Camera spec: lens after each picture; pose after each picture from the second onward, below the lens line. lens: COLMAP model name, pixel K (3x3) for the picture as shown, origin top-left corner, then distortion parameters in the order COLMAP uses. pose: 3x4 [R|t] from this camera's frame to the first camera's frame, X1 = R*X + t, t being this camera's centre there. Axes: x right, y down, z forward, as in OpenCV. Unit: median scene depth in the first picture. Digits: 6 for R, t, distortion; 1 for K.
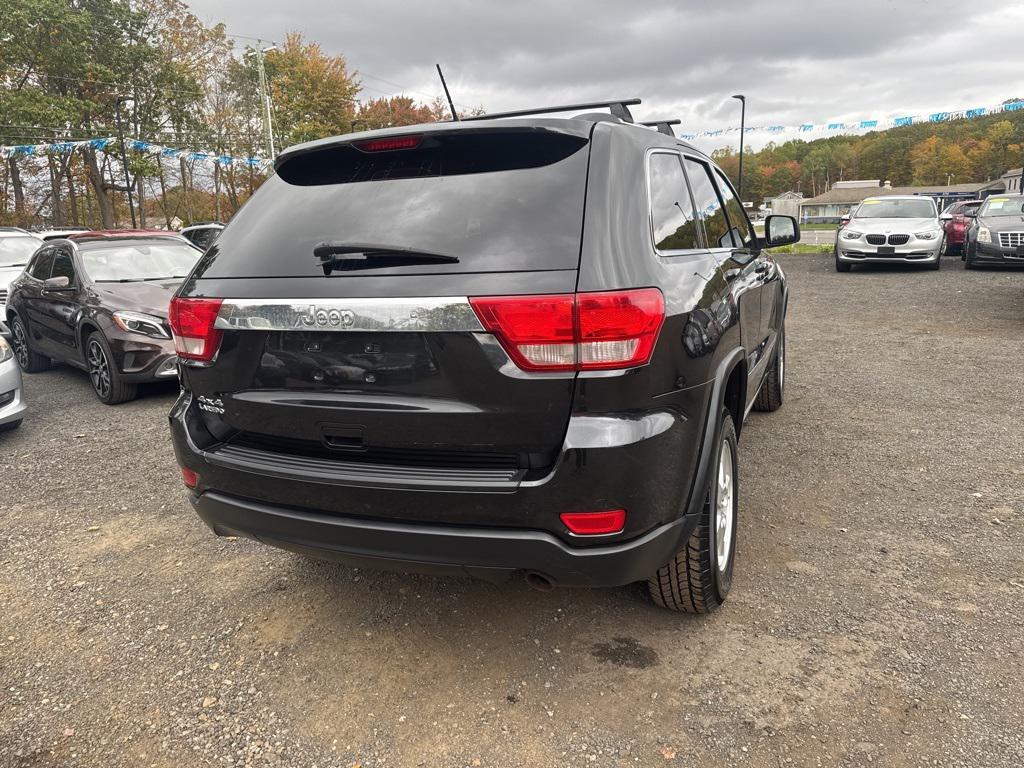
lens RADIAL K [[737.0, 0, 509.6], [0, 737.0, 392.3], [0, 0, 1]] dist [0.030306, -0.029494]
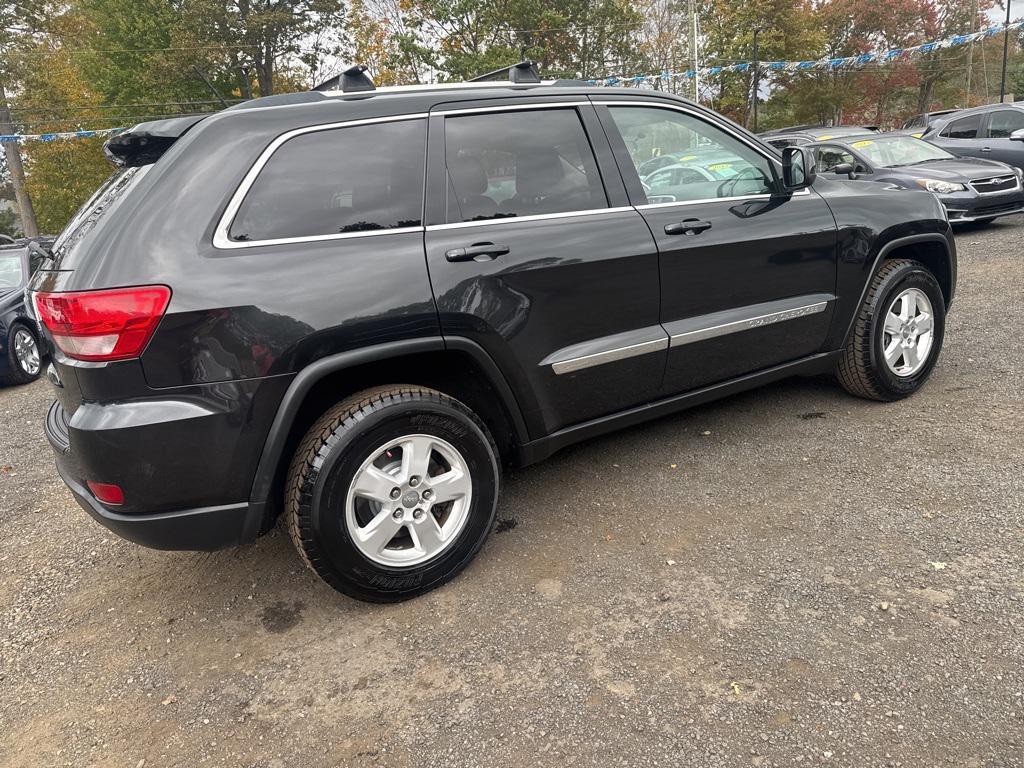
lens RADIAL K [[737.0, 0, 509.6], [0, 737.0, 392.3], [0, 0, 1]] dist [0.030306, -0.029494]
pose [[0.808660, 0.114549, -0.577015, 1.022908], [-0.052671, 0.991018, 0.122921, -0.122410], [0.585913, -0.069009, 0.807430, 0.347980]]
